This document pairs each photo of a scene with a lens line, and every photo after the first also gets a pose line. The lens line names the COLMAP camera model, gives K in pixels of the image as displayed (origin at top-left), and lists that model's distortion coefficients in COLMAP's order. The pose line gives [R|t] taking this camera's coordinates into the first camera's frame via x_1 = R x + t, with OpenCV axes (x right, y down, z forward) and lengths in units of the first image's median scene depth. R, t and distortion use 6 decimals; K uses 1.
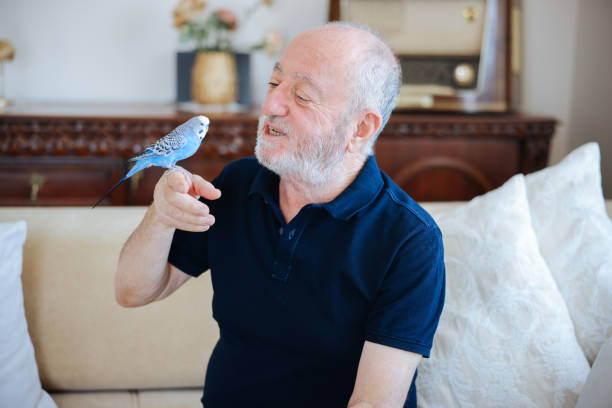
lens RADIAL K [[865.6, 0, 310.2], [0, 865.6, 212.0], [0, 0, 1]] dist [-0.010462, 0.000000]
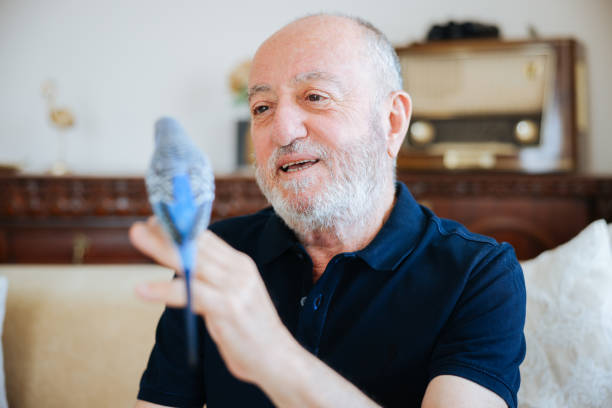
lens RADIAL K [[778.5, 0, 302.3], [0, 778.5, 207.6], [0, 0, 1]] dist [-0.036439, 0.000000]
pose [[0.994244, -0.002975, -0.107102, 0.049714], [-0.007808, 0.994945, -0.100118, 0.018272], [0.106859, 0.100378, 0.989194, 0.286465]]
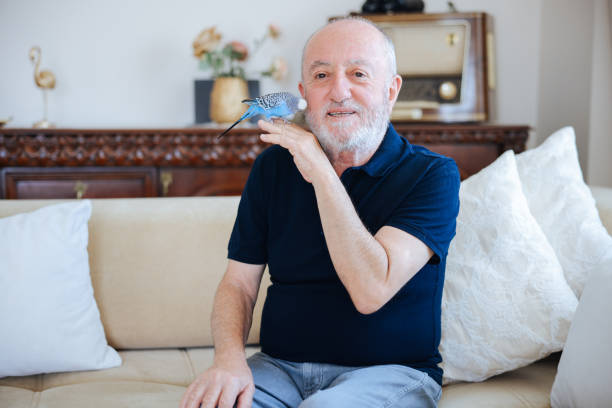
lens RADIAL K [[778.5, 0, 310.9], [0, 778.5, 212.4], [0, 0, 1]] dist [-0.036439, 0.000000]
pose [[0.999608, -0.023119, 0.015804, -0.051865], [0.023717, 0.998966, -0.038791, 0.080303], [-0.014891, 0.039151, 0.999122, -0.055822]]
